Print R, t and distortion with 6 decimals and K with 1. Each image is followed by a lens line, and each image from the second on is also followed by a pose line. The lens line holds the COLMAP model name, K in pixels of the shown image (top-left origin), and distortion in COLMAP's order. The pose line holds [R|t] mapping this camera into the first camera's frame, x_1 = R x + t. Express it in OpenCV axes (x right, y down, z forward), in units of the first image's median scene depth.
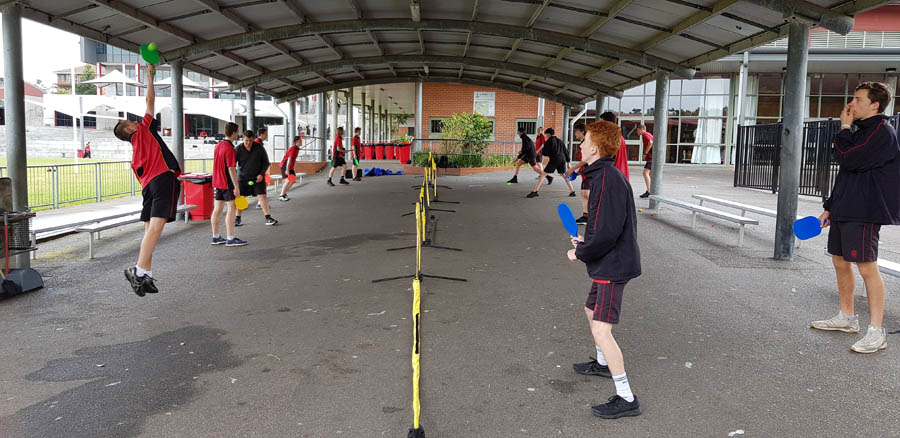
lens RADIAL K [[643.1, 0, 450.0], [0, 643.1, 219.0], [0, 0, 1]] dist [0.072133, -0.089853]
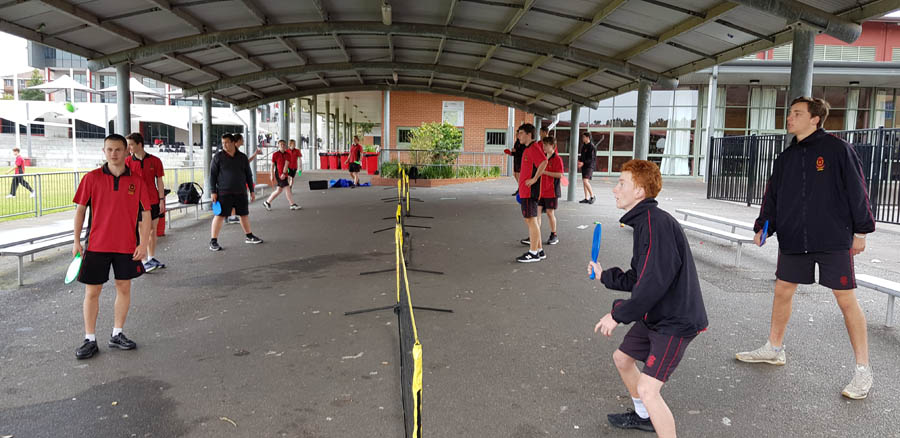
lens RADIAL K [[597.2, 0, 450.0], [0, 597.2, 219.0], [0, 0, 1]] dist [0.066220, -0.076856]
pose [[0.997164, -0.005228, 0.075071, -0.023406], [0.005380, 0.999984, -0.001828, -0.018379], [-0.075061, 0.002226, 0.997176, 0.104178]]
